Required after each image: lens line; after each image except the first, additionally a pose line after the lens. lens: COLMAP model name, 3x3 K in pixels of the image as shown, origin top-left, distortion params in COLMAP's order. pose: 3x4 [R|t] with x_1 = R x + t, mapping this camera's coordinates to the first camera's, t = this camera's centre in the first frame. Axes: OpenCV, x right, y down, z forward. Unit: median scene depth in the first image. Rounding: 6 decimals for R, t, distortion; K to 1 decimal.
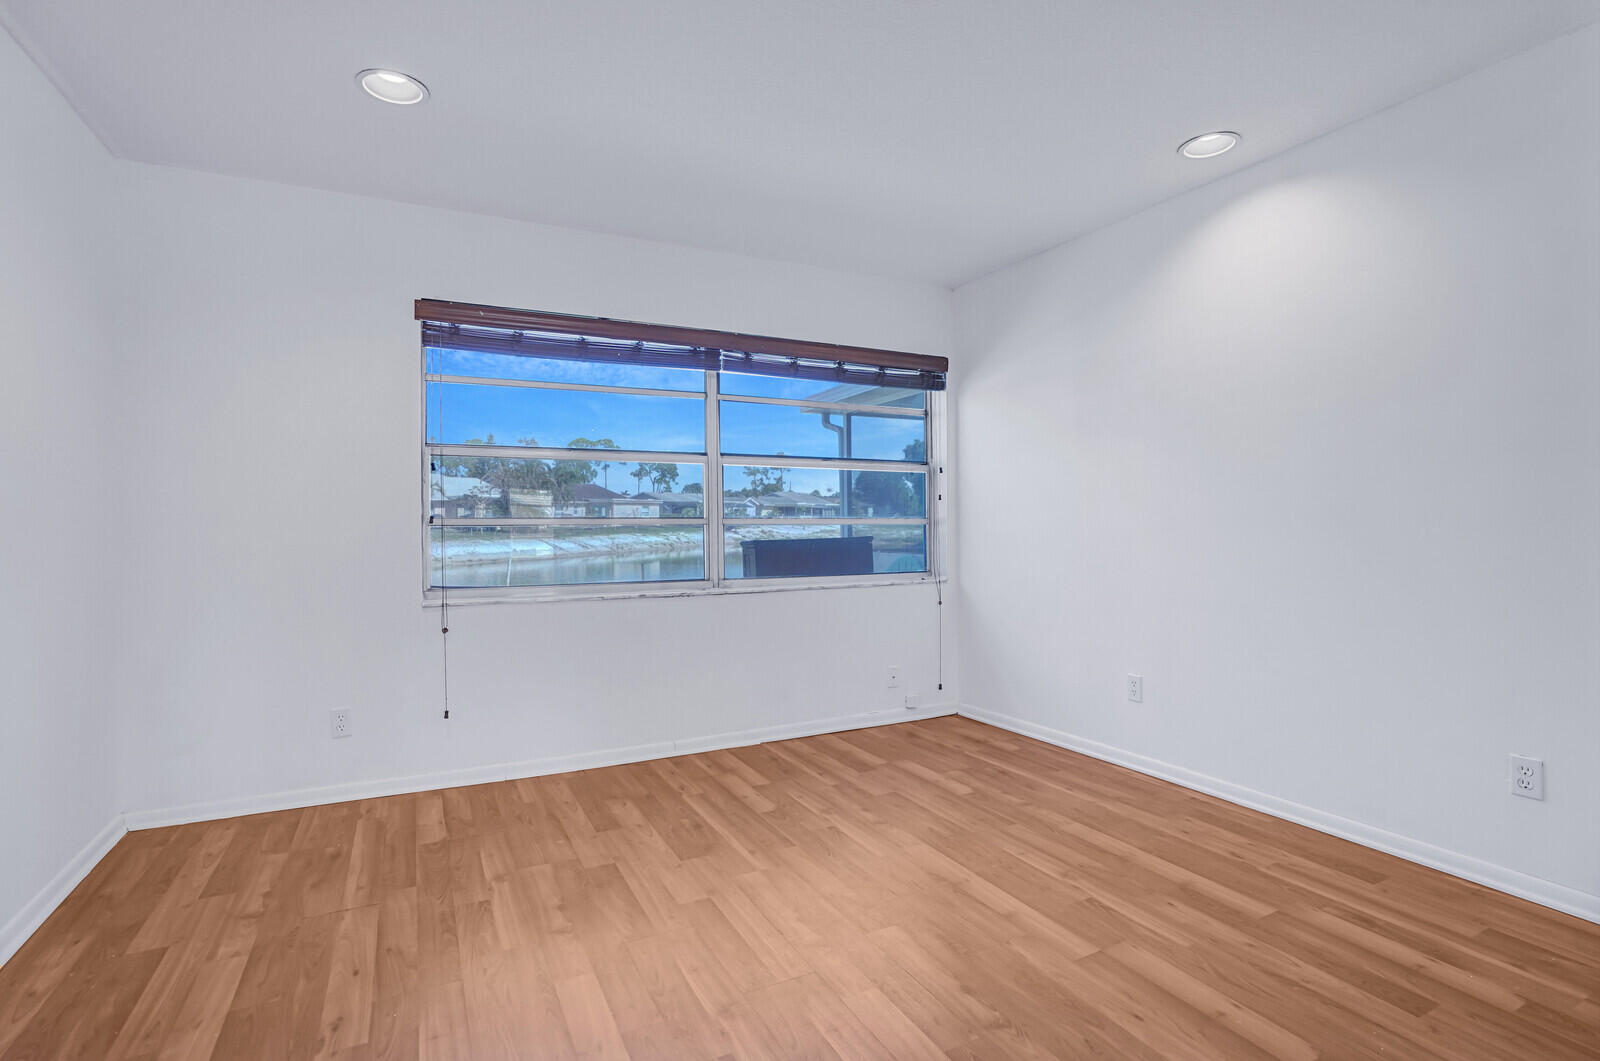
lens RADIAL K [[755.2, 0, 799.7], [0, 755.2, 521.1], [0, 0, 1]] dist [-0.045839, 0.024699]
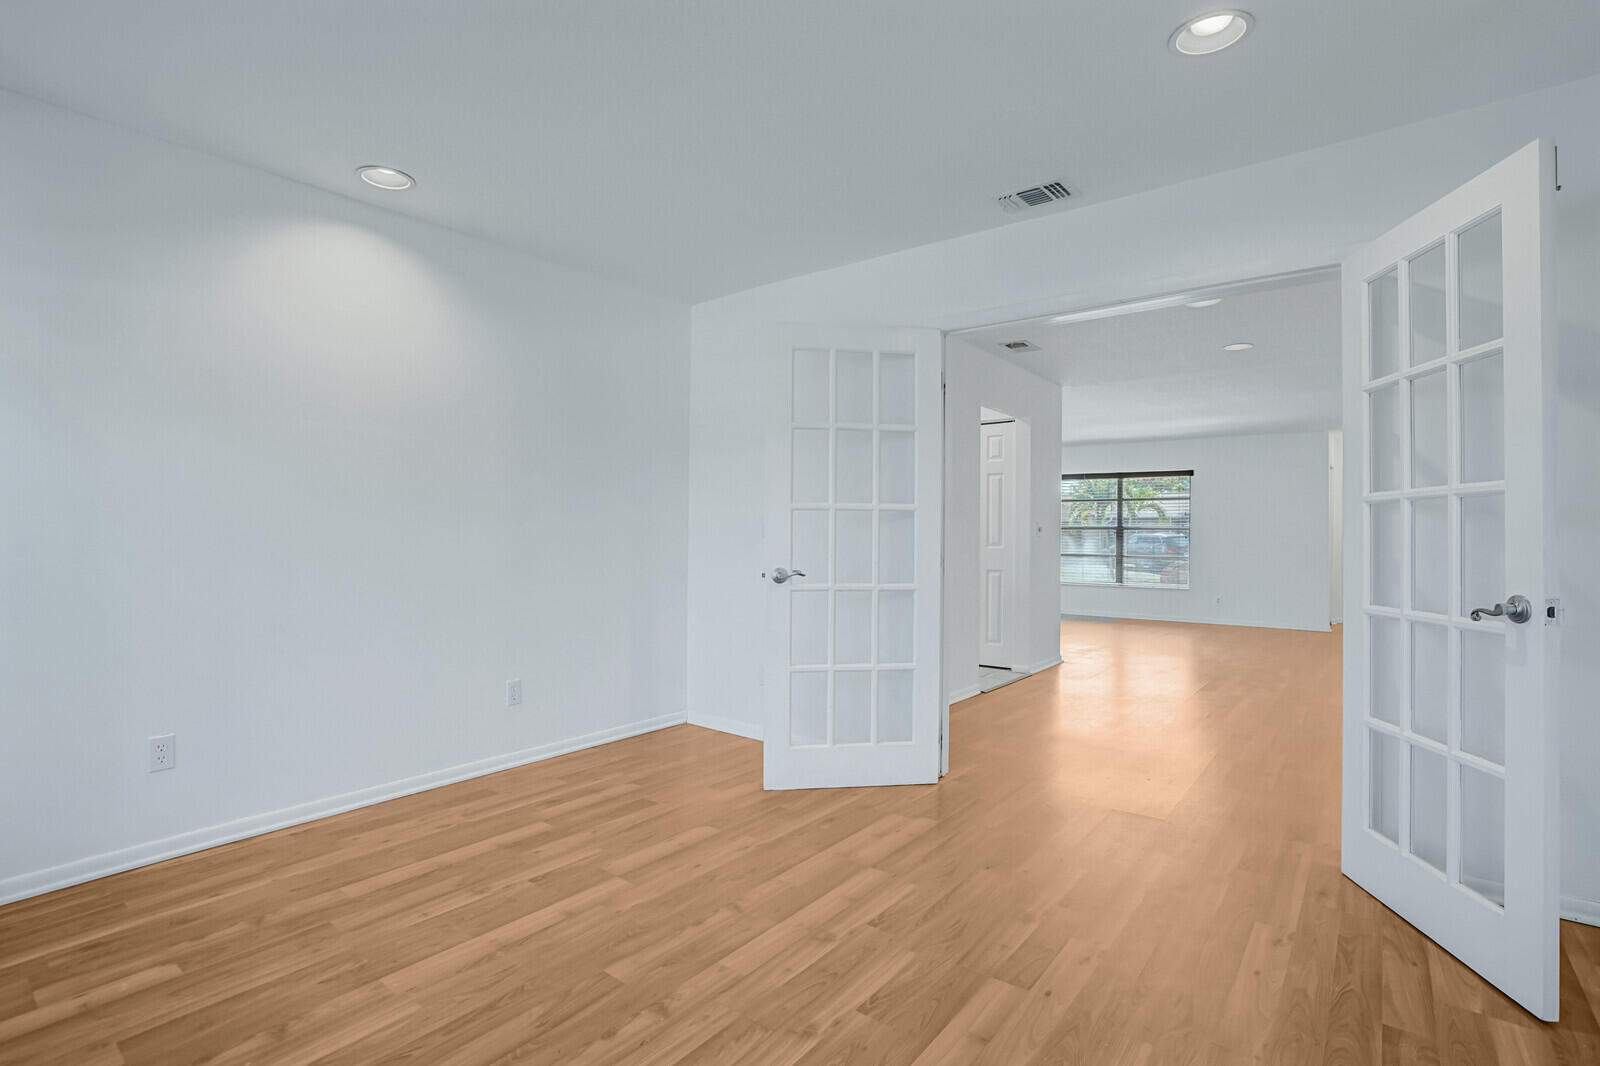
lens RADIAL K [[769.7, 0, 796.3], [0, 769.7, 531.6], [0, 0, 1]] dist [-0.041674, 0.015882]
pose [[-0.424040, 0.010990, 0.905577, -0.671984], [-0.000754, 0.999922, -0.012488, 0.012750], [-0.905643, -0.005978, -0.423998, 0.969386]]
